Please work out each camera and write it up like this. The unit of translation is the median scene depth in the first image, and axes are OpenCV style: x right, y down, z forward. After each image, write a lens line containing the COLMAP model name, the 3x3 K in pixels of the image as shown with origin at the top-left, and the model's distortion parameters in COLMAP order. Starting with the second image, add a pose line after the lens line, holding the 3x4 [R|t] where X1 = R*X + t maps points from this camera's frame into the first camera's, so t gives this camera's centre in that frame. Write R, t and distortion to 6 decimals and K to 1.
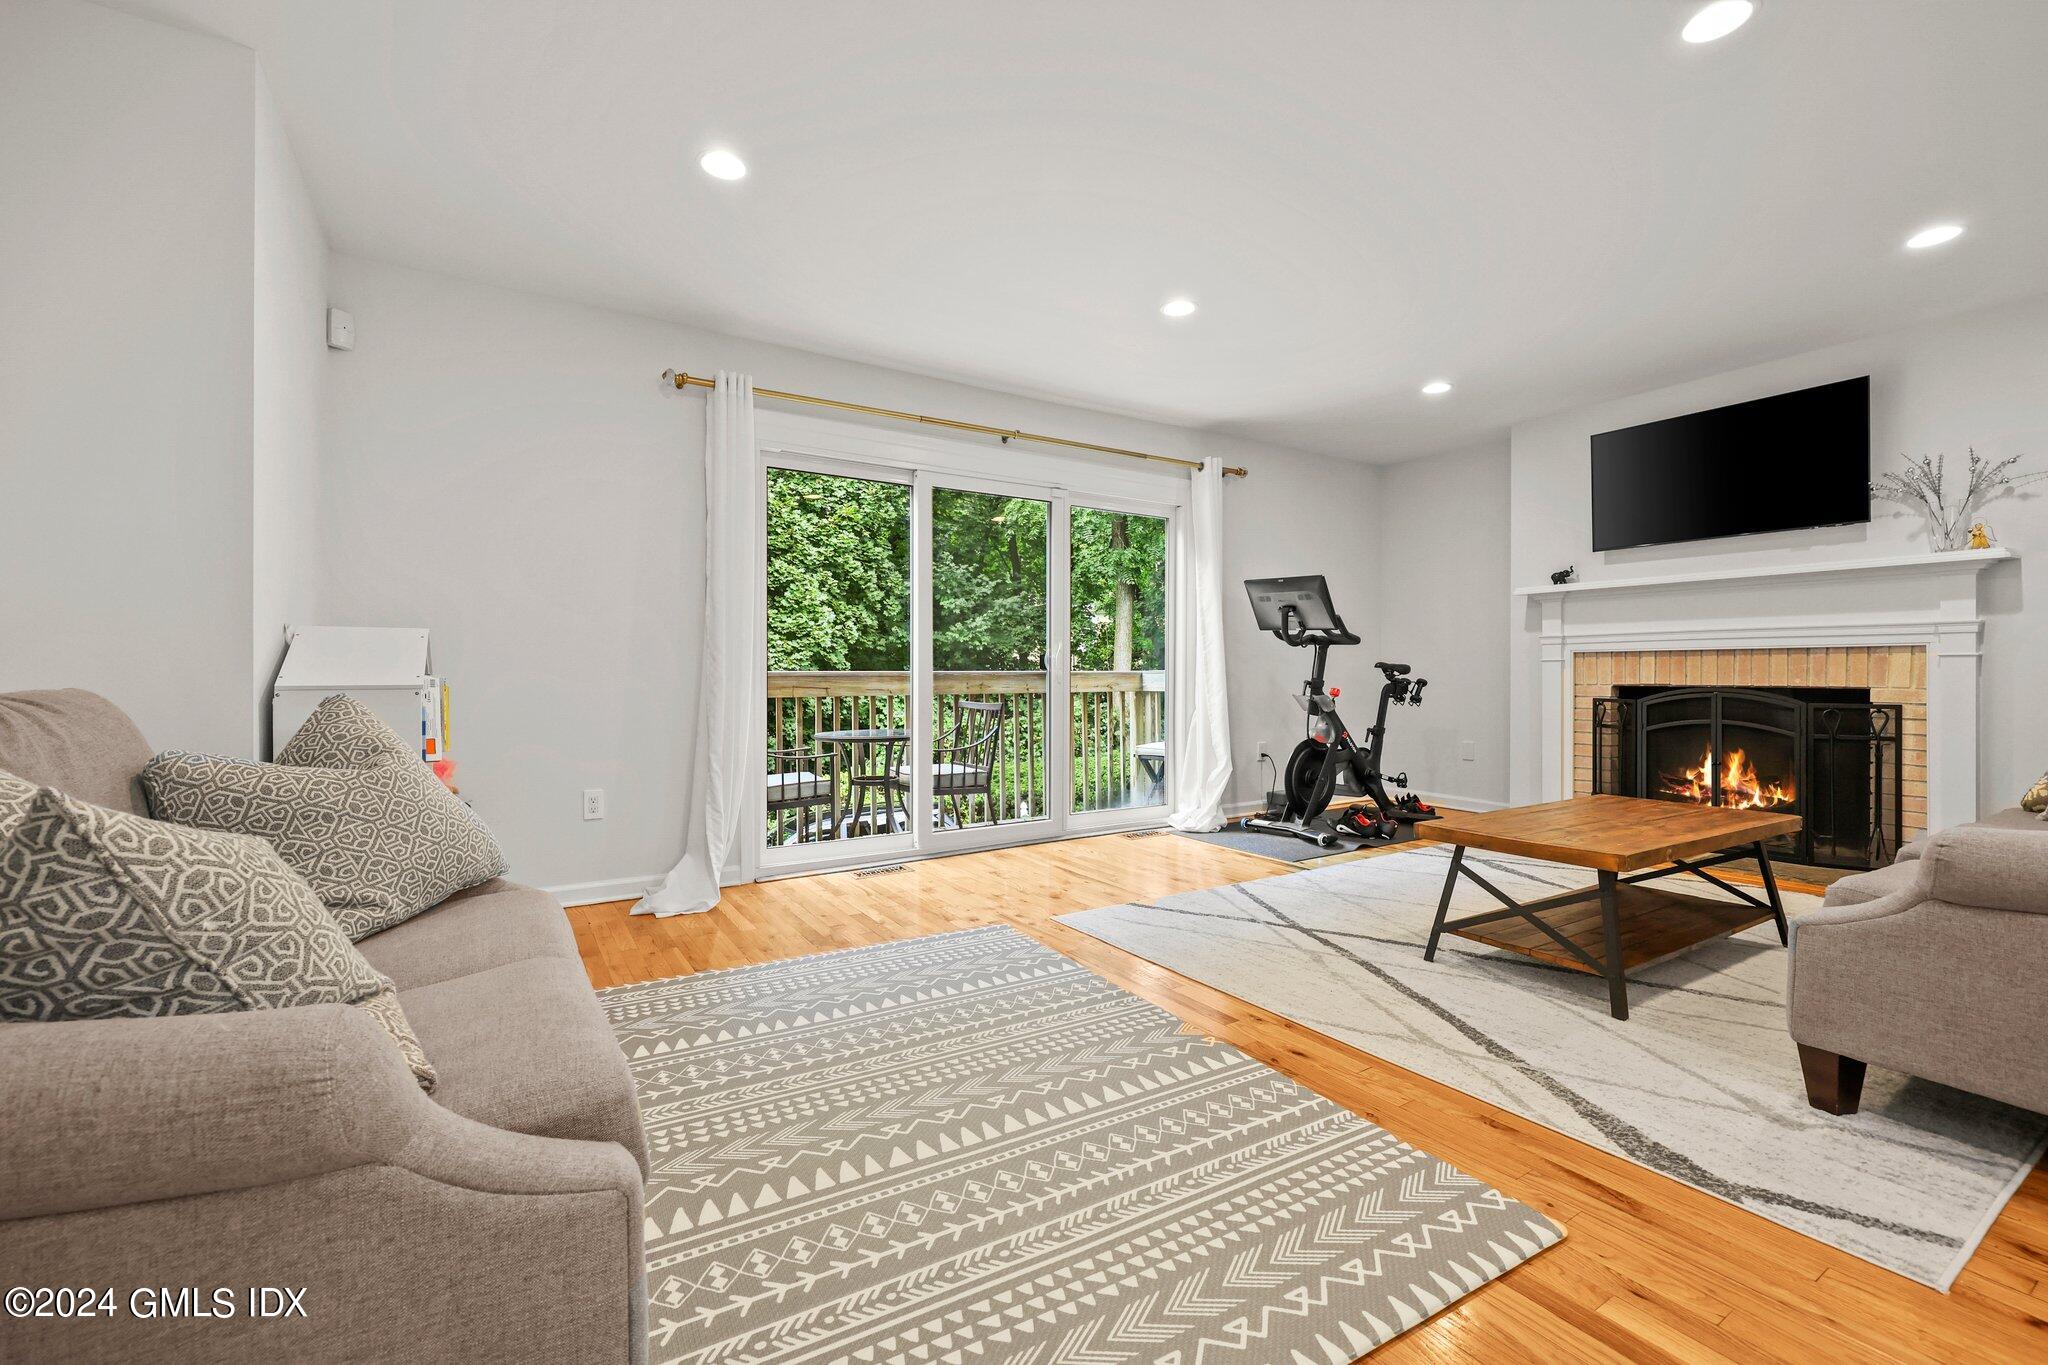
lens RADIAL K [[864.0, 0, 1019.7], [0, 864.0, 678.7], [0, 0, 1]] dist [-0.007373, 0.000494]
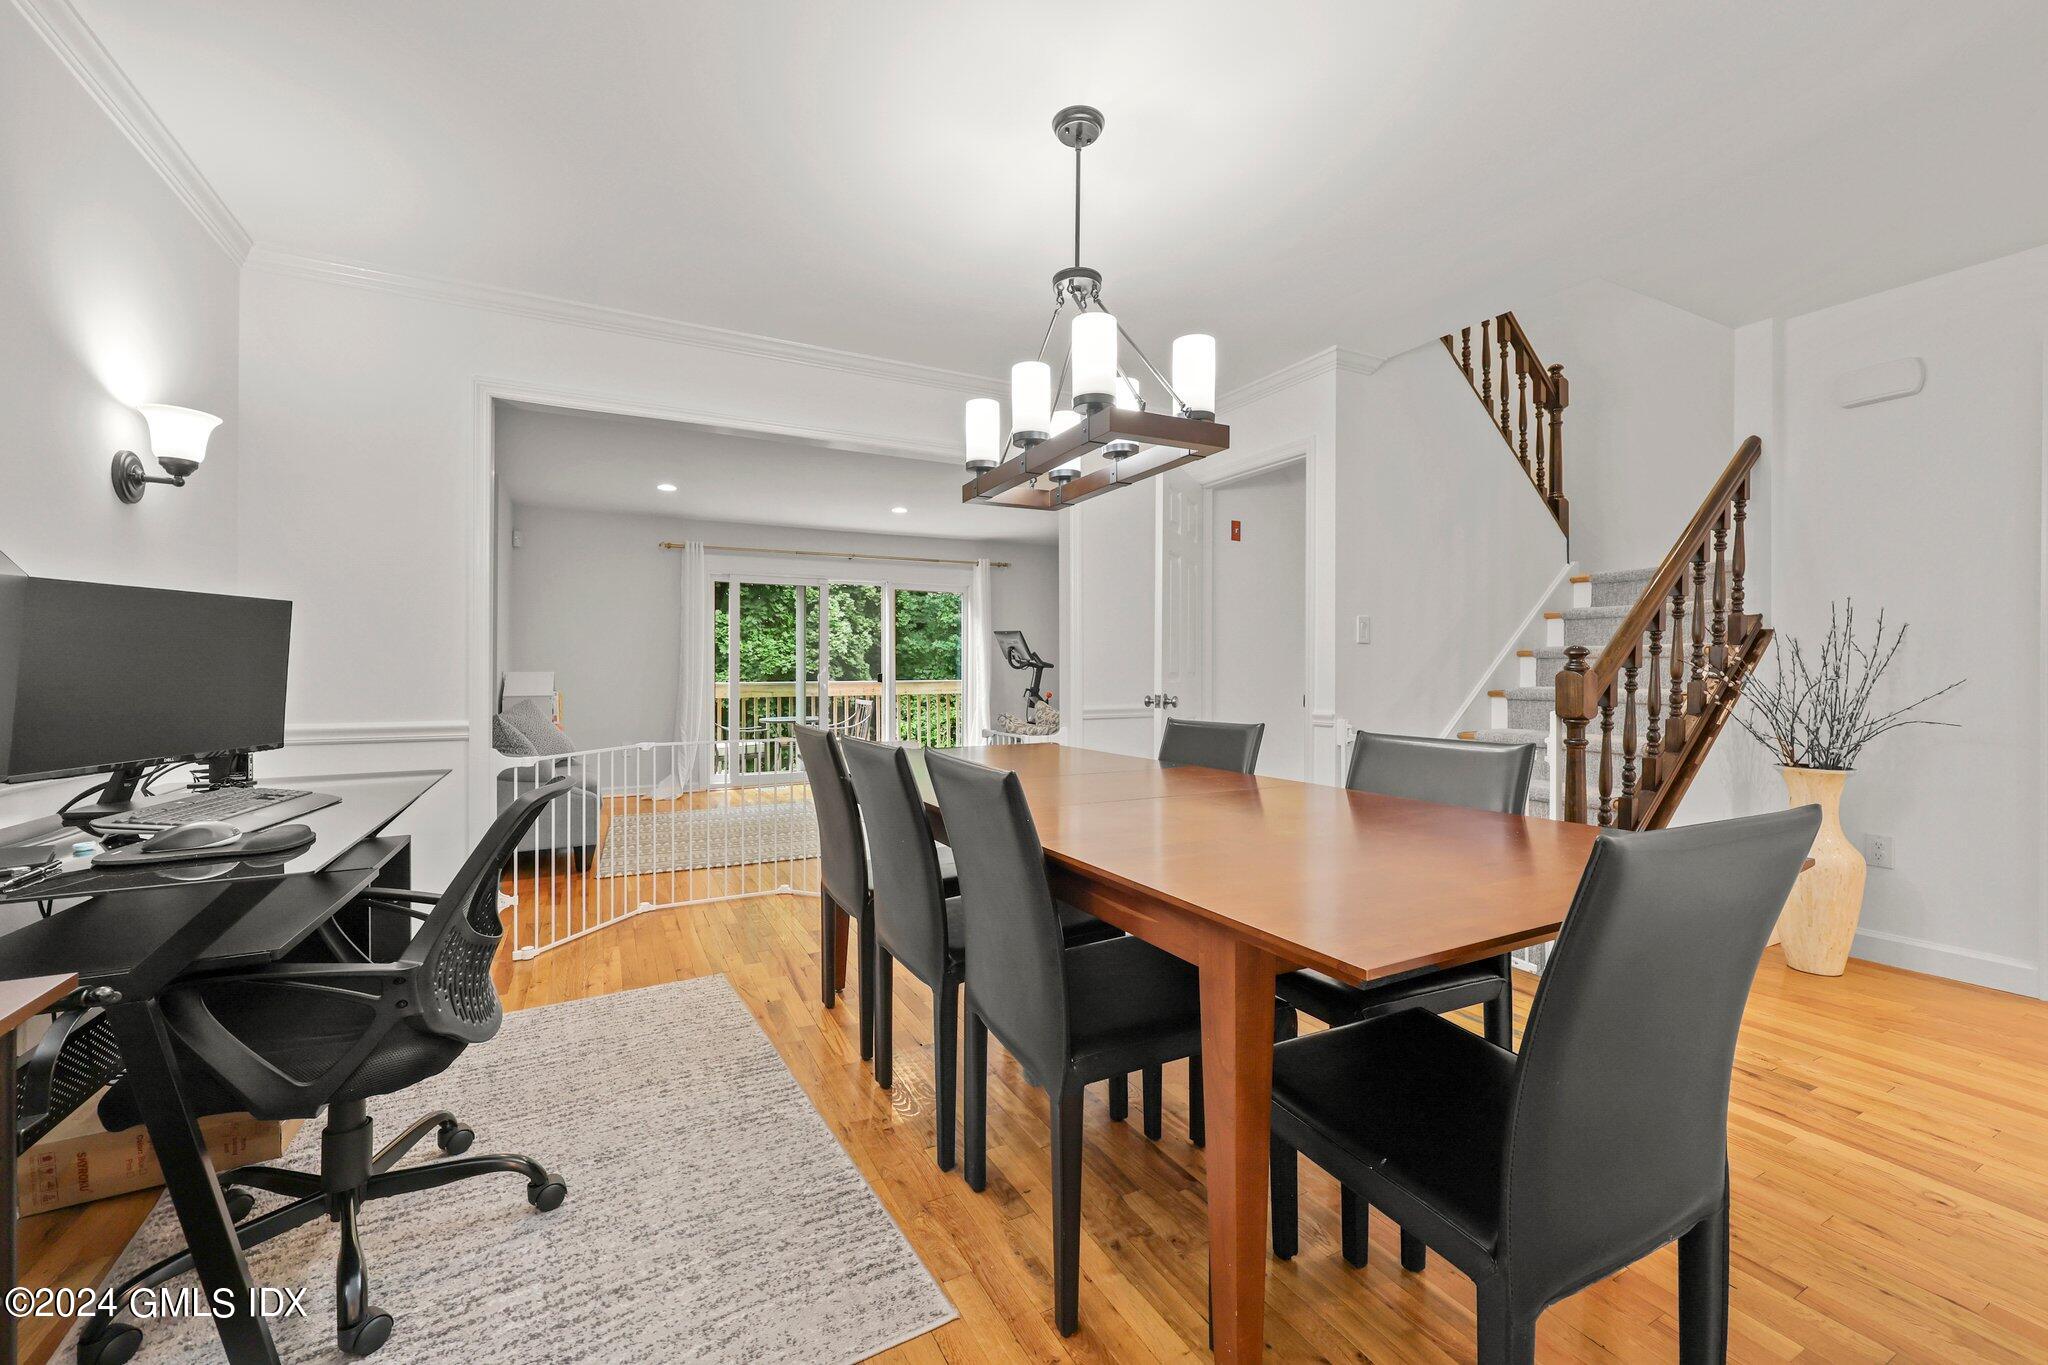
lens RADIAL K [[864.0, 0, 1031.6], [0, 864.0, 669.8], [0, 0, 1]] dist [-0.007373, 0.000494]
pose [[0.996327, 0.000337, -0.085630, 0.575335], [-0.000447, 0.999999, -0.001255, -0.039141], [0.085630, 0.001288, 0.996326, -0.871150]]
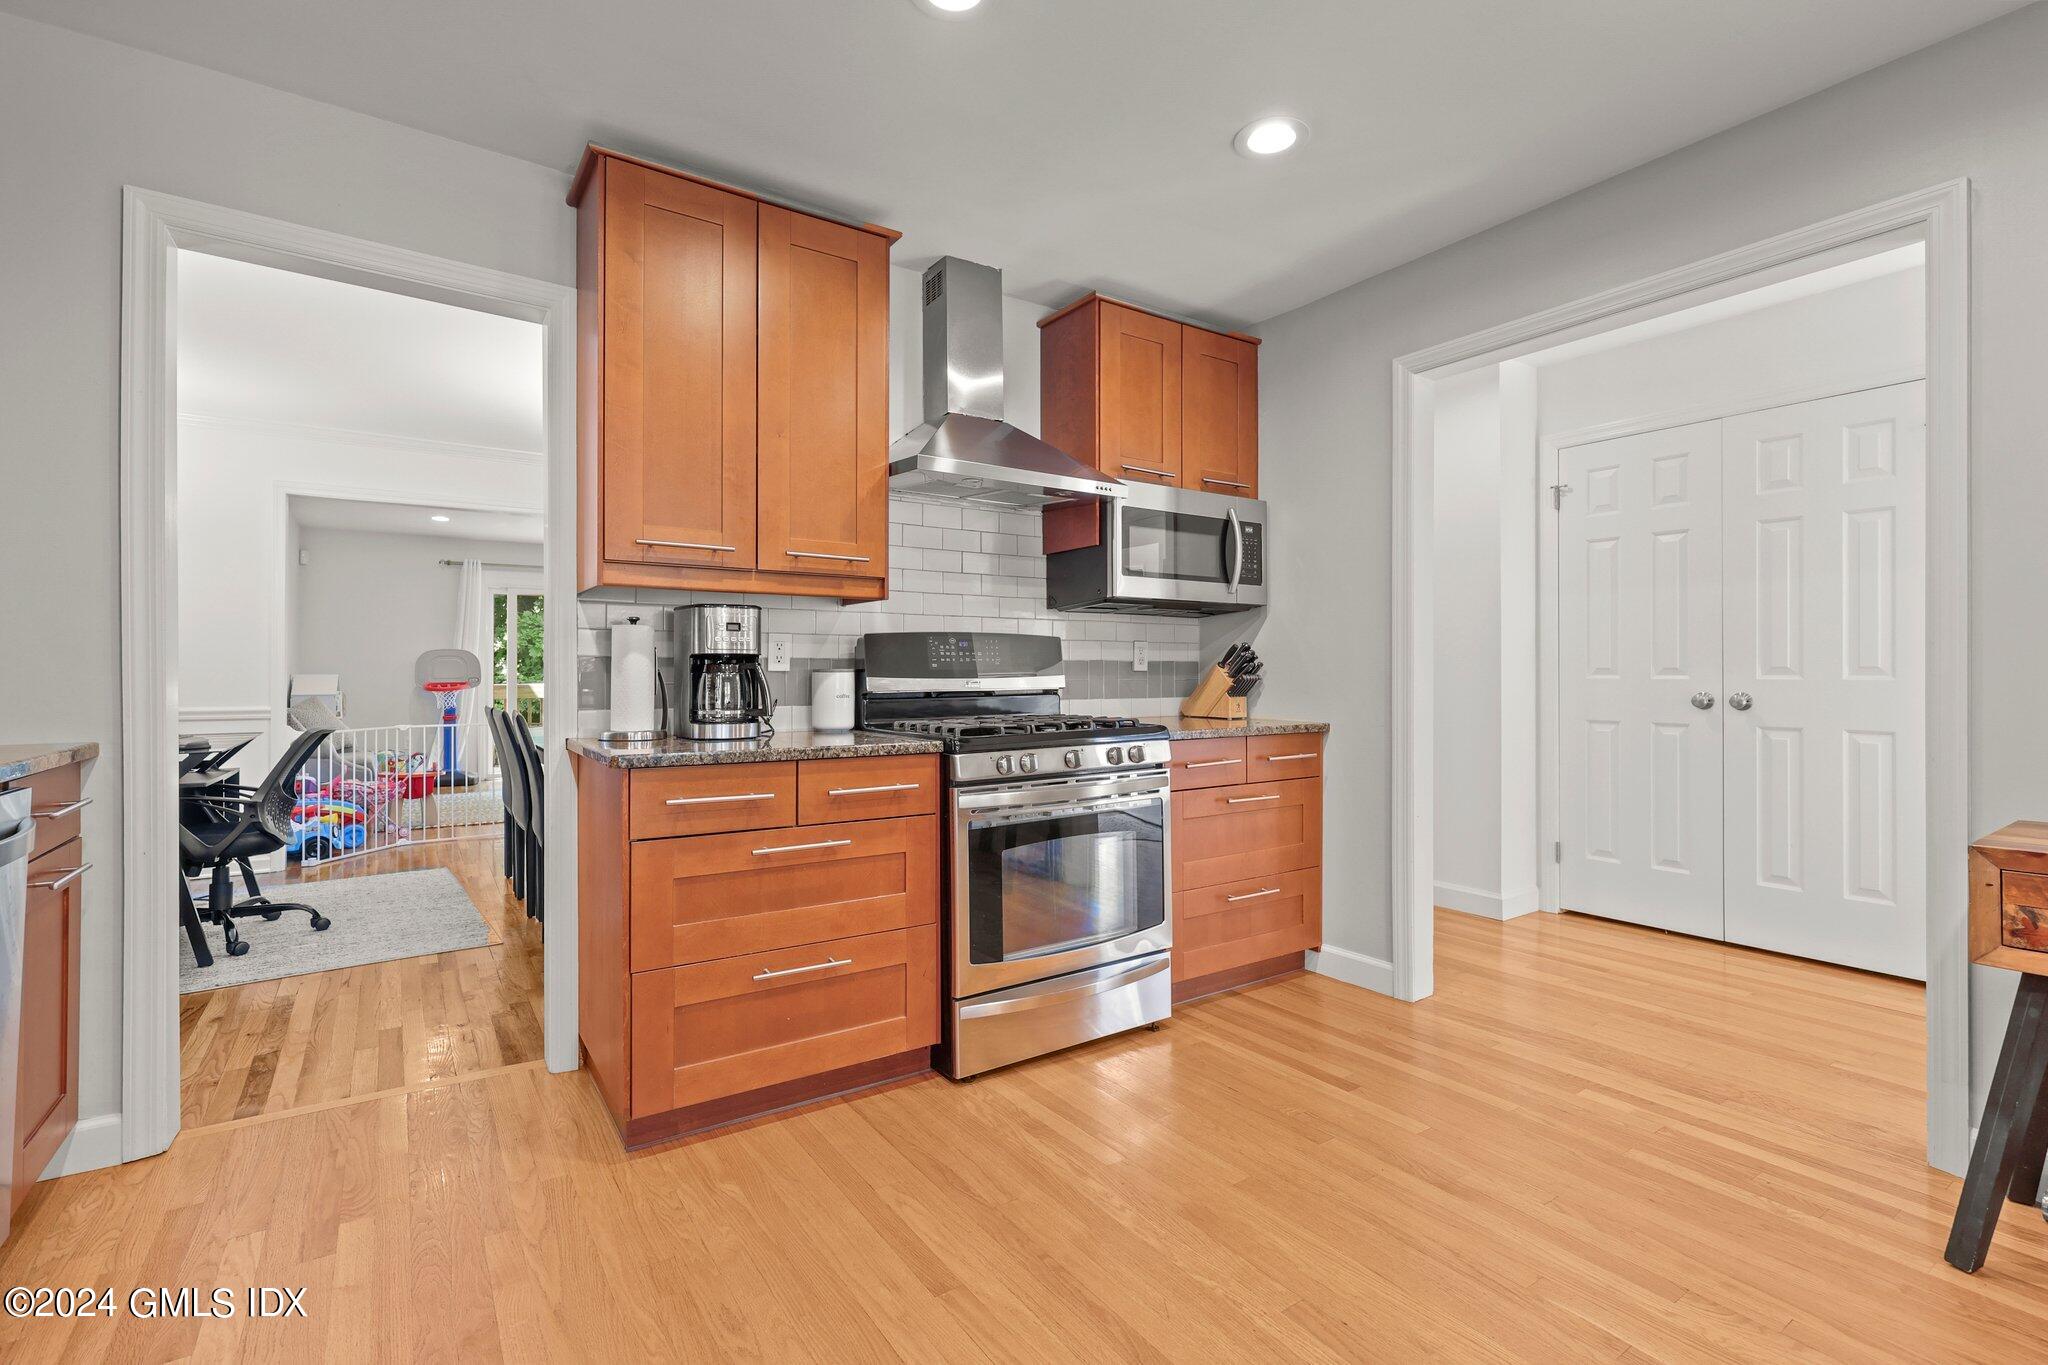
lens RADIAL K [[952.2, 0, 1023.0], [0, 952.2, 674.5], [0, 0, 1]] dist [-0.003638, -0.000316]
pose [[0.999696, 0.000441, 0.024672, 0.967575], [-0.000441, 1.000000, 0.000010, -0.037933], [-0.024672, -0.000021, 0.999696, -1.419537]]
